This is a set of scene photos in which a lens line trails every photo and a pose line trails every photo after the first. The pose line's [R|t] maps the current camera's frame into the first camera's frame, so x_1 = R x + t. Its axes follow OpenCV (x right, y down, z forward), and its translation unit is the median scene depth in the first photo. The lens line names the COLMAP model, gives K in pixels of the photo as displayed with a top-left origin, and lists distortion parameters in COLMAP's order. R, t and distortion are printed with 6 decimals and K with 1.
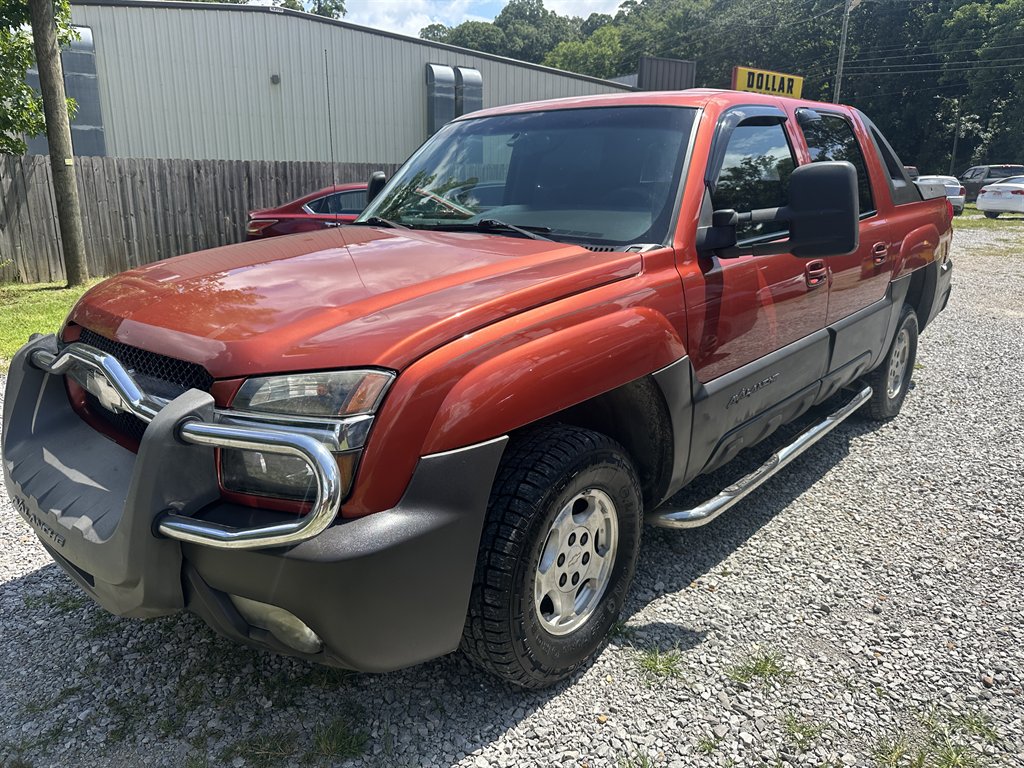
lens RADIAL K [[726.0, 0, 516.4], [0, 726.0, 385.5], [0, 0, 1]] dist [0.017552, -0.021472]
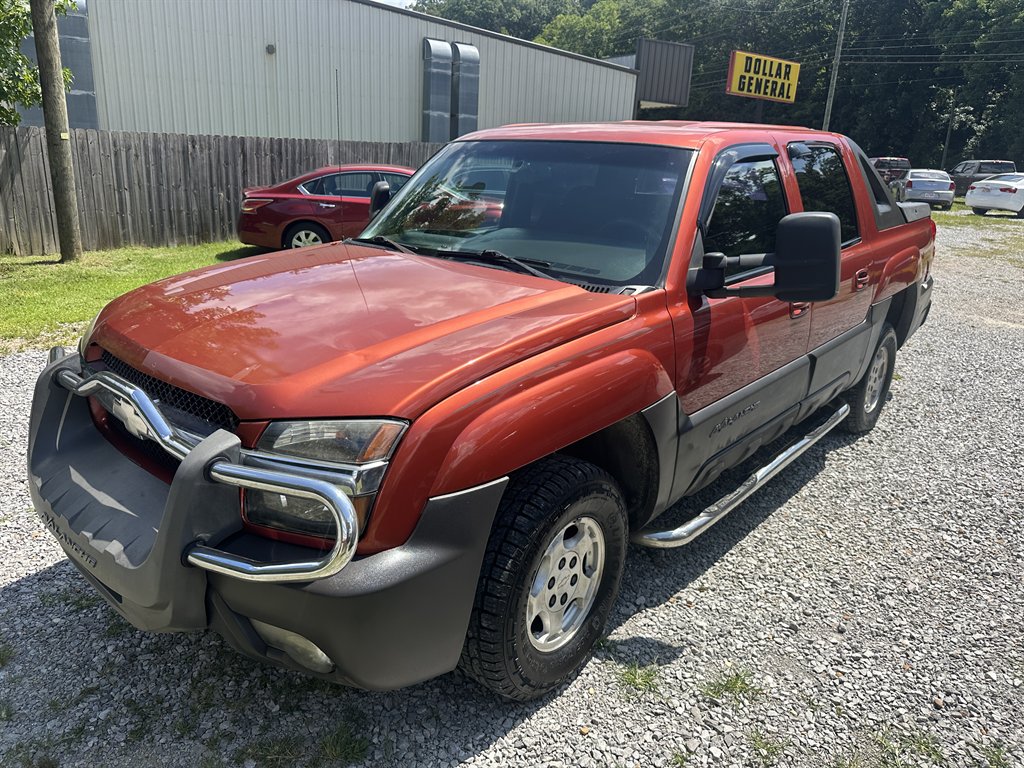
lens RADIAL K [[726.0, 0, 513.6], [0, 726.0, 379.0], [0, 0, 1]] dist [0.017552, -0.021472]
pose [[0.999403, 0.030963, 0.015343, -0.016476], [-0.031366, 0.999151, 0.026722, -0.071736], [-0.014503, -0.027188, 0.999525, -0.056243]]
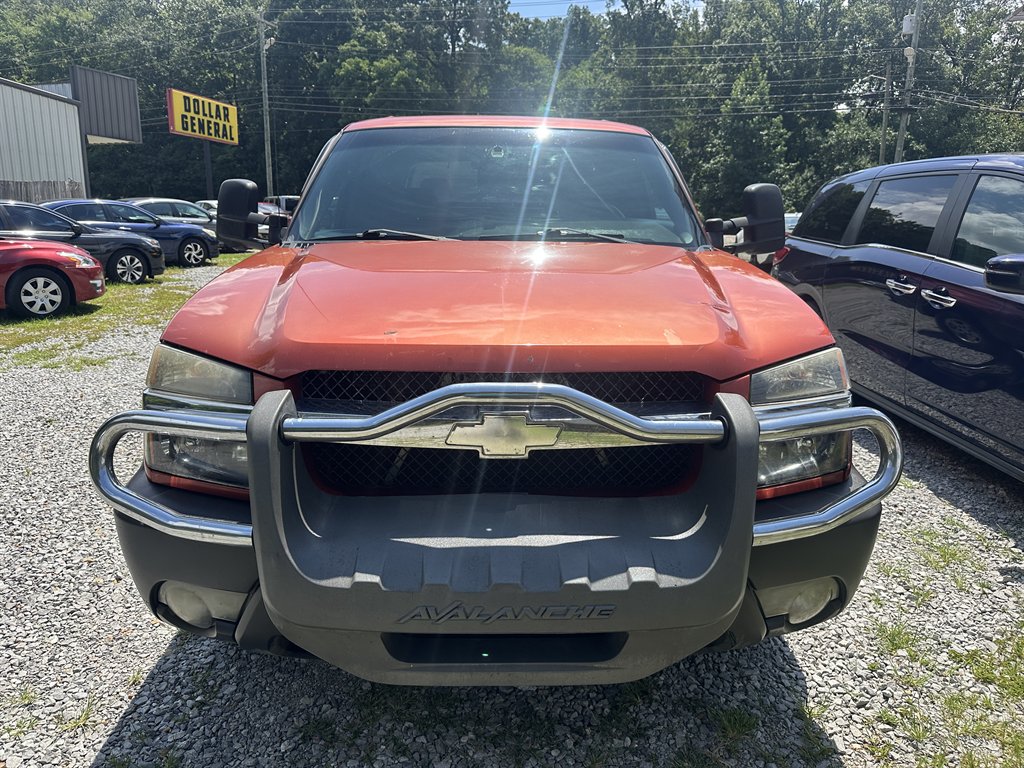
lens RADIAL K [[726.0, 0, 510.8], [0, 726.0, 384.7], [0, 0, 1]] dist [0.017552, -0.021472]
pose [[0.731479, -0.151863, 0.664737, -0.810782], [0.176258, 0.983862, 0.030815, -0.053981], [-0.658689, 0.094625, 0.746441, 0.291516]]
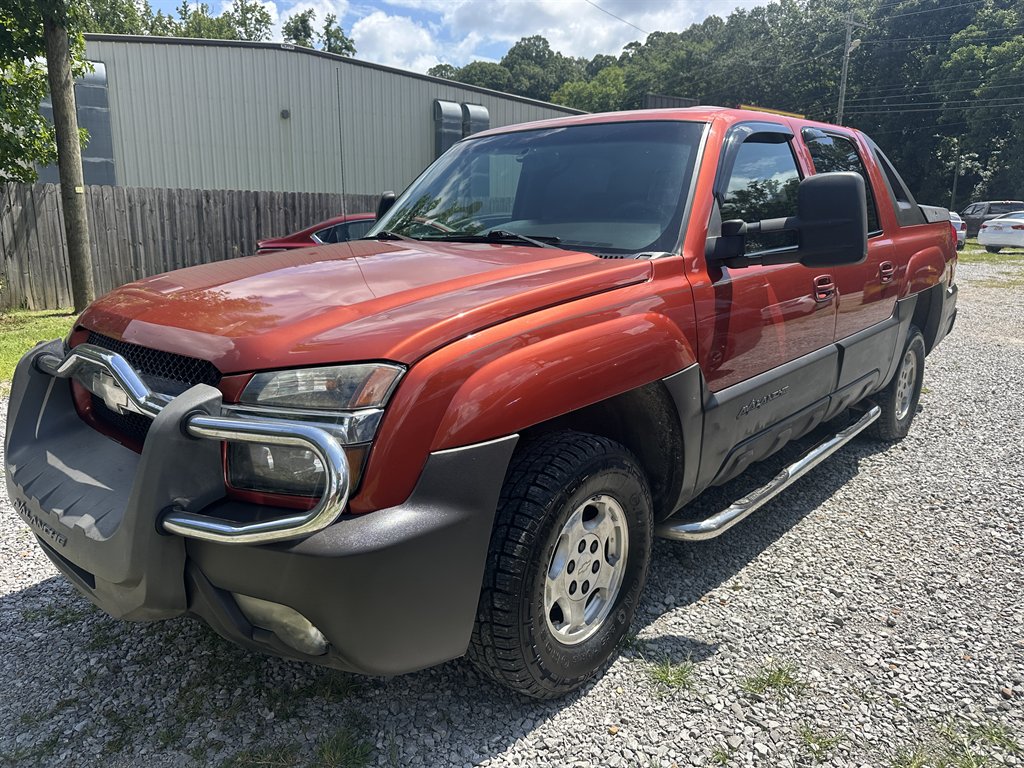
lens RADIAL K [[726.0, 0, 524.6], [0, 726.0, 390.8], [0, 0, 1]] dist [0.017552, -0.021472]
pose [[0.999987, 0.003141, 0.003900, -0.004656], [-0.002983, 0.999200, -0.039869, 0.033149], [-0.004022, 0.039857, 0.999197, 0.006056]]
